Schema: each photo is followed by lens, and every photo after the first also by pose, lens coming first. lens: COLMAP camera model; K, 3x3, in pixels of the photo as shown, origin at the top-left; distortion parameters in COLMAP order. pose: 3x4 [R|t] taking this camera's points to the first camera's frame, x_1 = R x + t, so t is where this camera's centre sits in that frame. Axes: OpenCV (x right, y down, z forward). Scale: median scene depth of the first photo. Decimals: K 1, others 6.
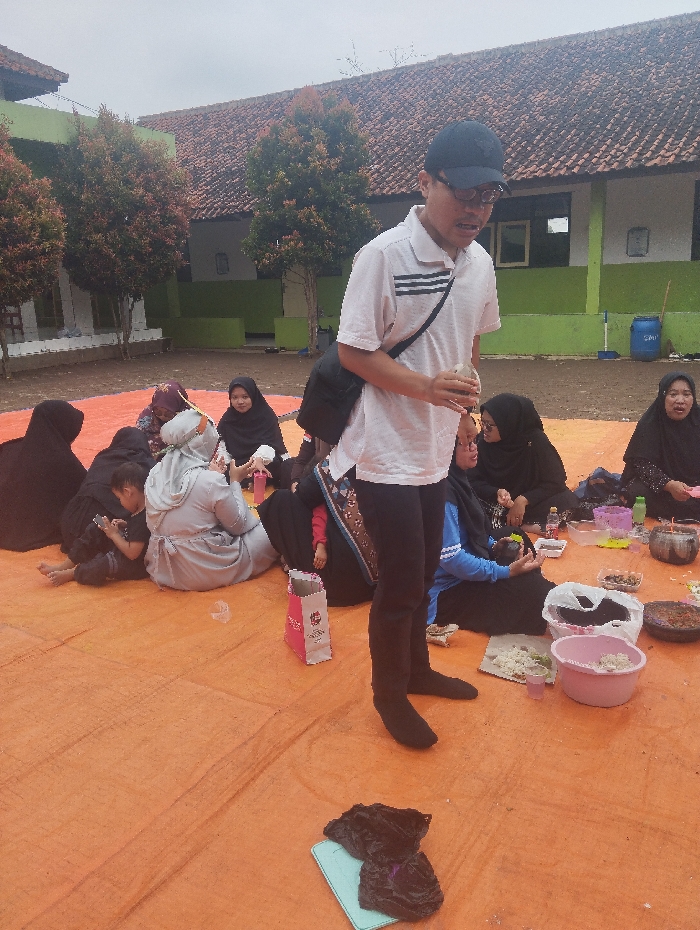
lens RADIAL K [[764.7, 0, 352.2], [0, 764.7, 453.4], [0, 0, 1]] dist [0.101249, -0.187862]
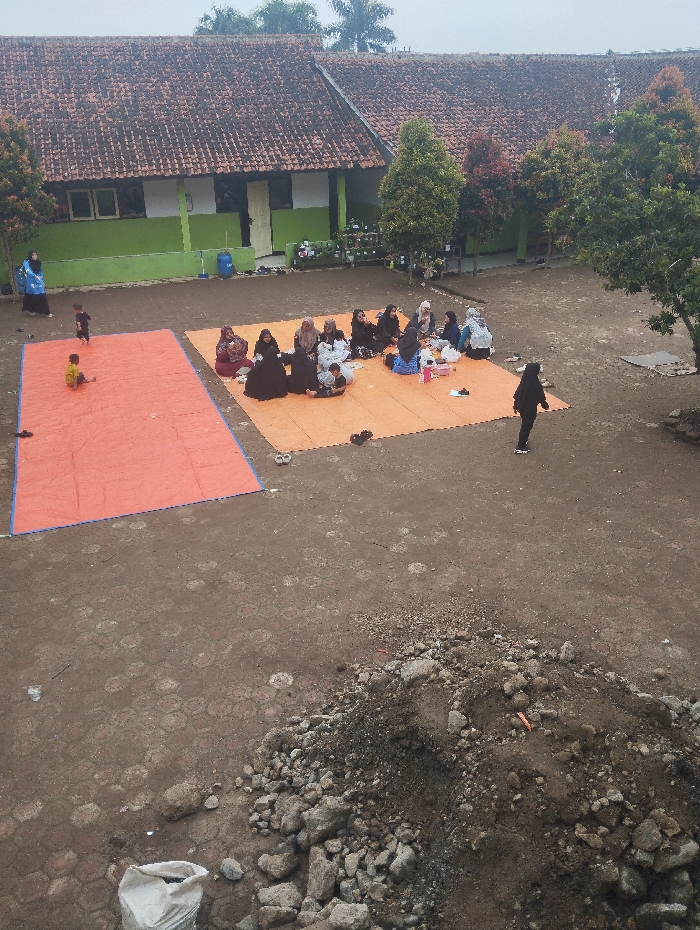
lens RADIAL K [[753.6, 0, 352.6], [0, 753.6, 464.1], [0, 0, 1]] dist [0.104799, -0.196939]
pose [[0.618162, -0.319010, 0.718407, -0.863372], [0.169823, 0.946561, 0.274195, -0.139240], [-0.767487, -0.047495, 0.639303, -0.409700]]
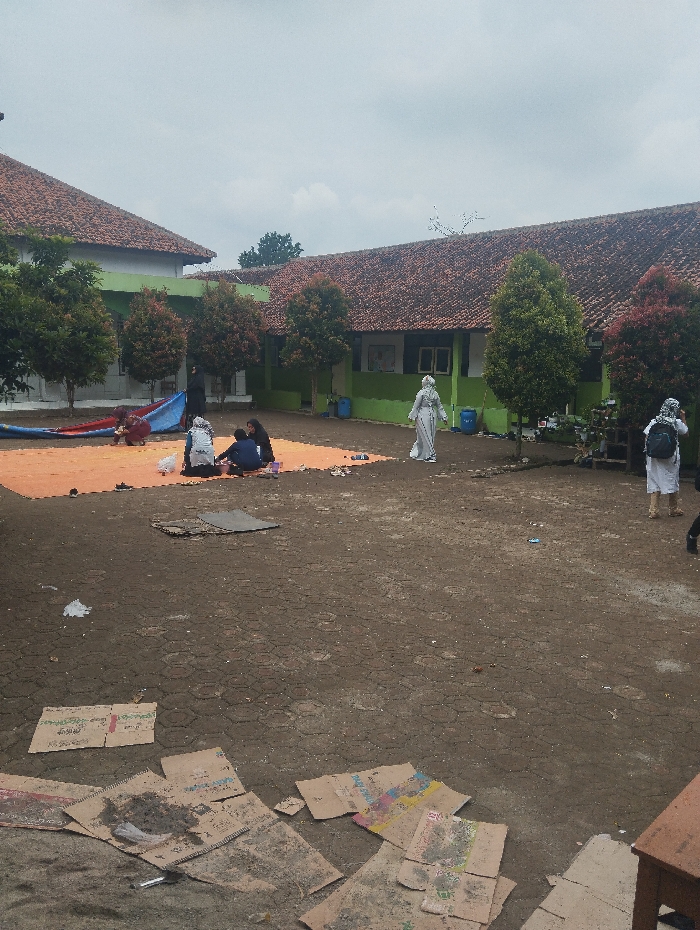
lens RADIAL K [[756.2, 0, 352.7], [0, 756.2, 464.0], [0, 0, 1]] dist [0.097415, -0.182264]
pose [[0.951251, 0.098261, -0.292346, 0.621612], [-0.120329, 0.991012, -0.058441, 0.078399], [0.283976, 0.090770, 0.954525, -0.694450]]
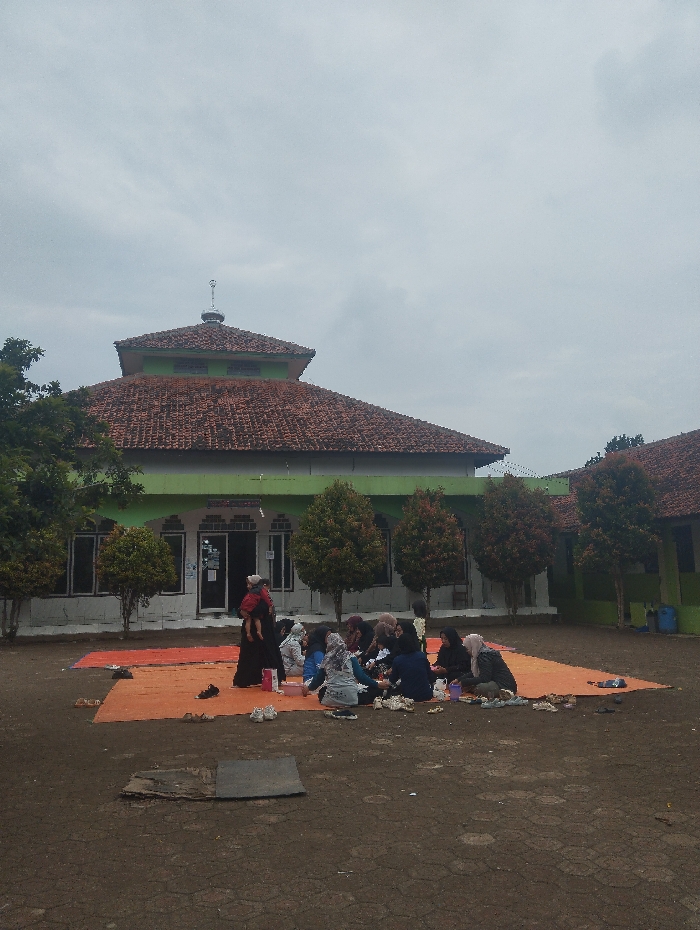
lens RADIAL K [[758.2, 0, 351.6], [0, 758.2, 464.0], [0, 0, 1]] dist [0.094288, -0.176598]
pose [[0.693592, -0.083166, -0.715551, 0.686213], [-0.165186, 0.948484, -0.270355, 0.040741], [0.701173, 0.305715, 0.644123, -0.327612]]
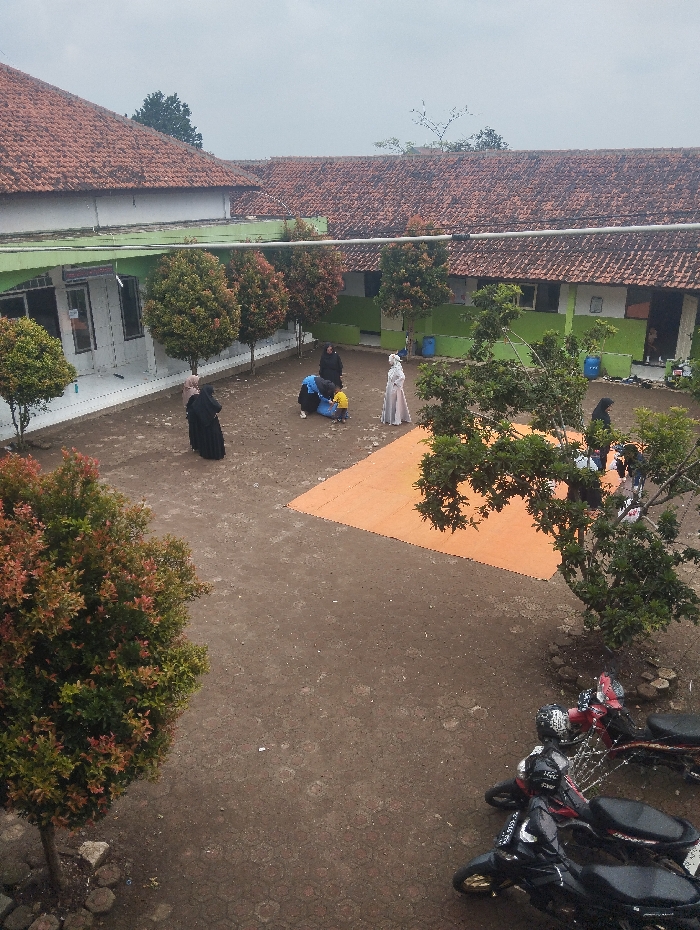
lens RADIAL K [[753.6, 0, 352.6], [0, 753.6, 464.1], [0, 0, 1]] dist [0.104799, -0.196939]
pose [[0.999347, 0.034880, -0.009380, -0.178085], [-0.033292, 0.990248, 0.135282, -0.140236], [0.014008, -0.134881, 0.990763, -0.869077]]
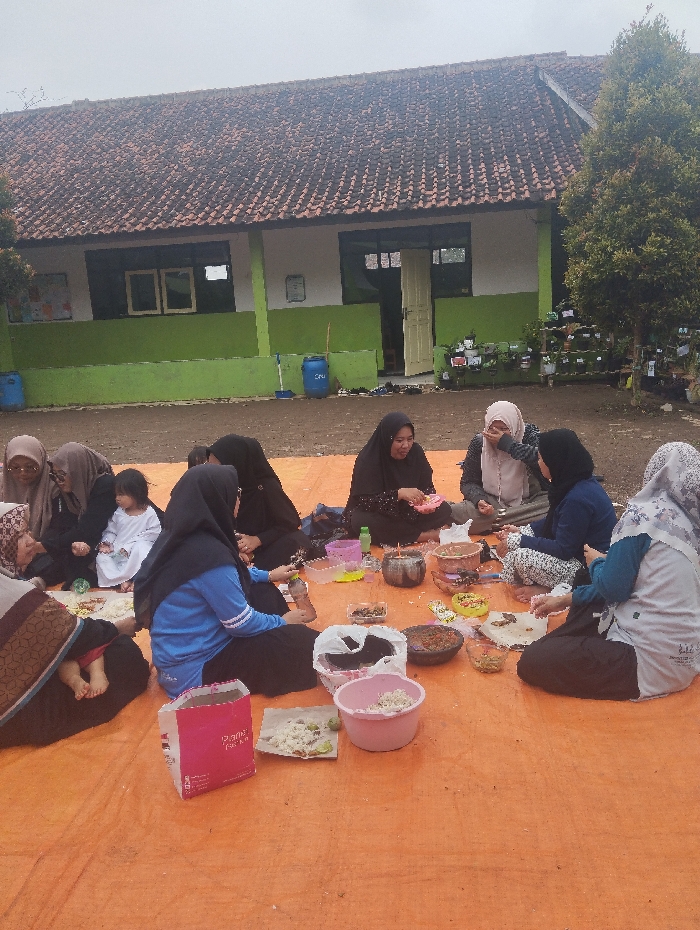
lens RADIAL K [[756.2, 0, 352.7], [0, 756.2, 464.0], [0, 0, 1]] dist [0.097415, -0.182264]
pose [[0.907187, -0.106413, 0.407048, -0.015818], [0.123554, 0.992209, -0.015975, -0.004661], [-0.402177, 0.064785, 0.913267, 0.022239]]
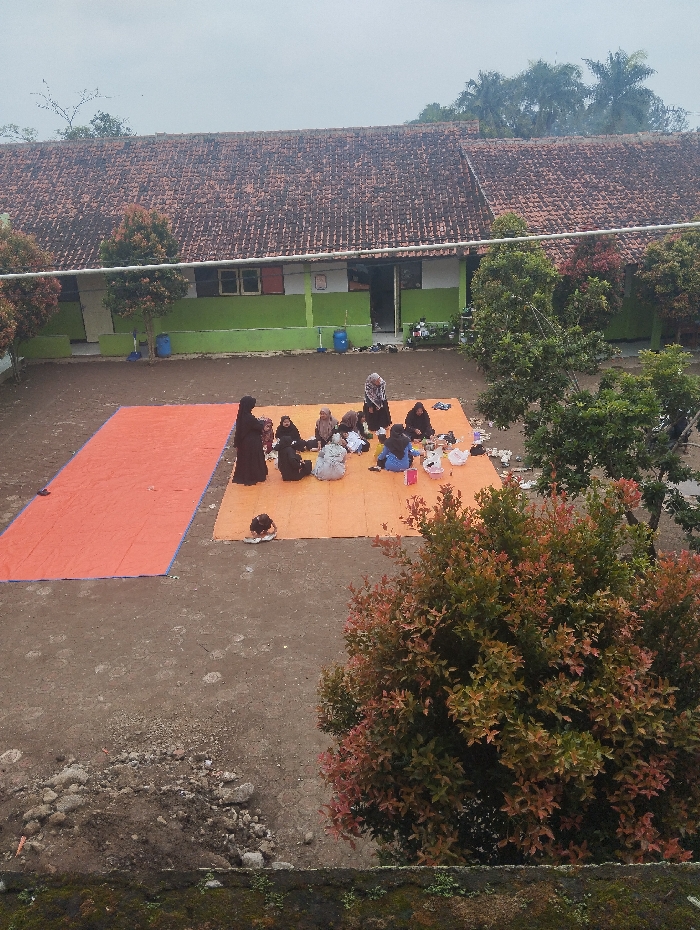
lens RADIAL K [[756.2, 0, 352.7], [0, 756.2, 464.0], [0, 0, 1]] dist [0.097415, -0.182264]
pose [[0.852361, -0.192715, 0.486150, -0.582369], [0.123691, 0.977539, 0.170641, -0.162542], [-0.508115, -0.085315, 0.857053, -0.690491]]
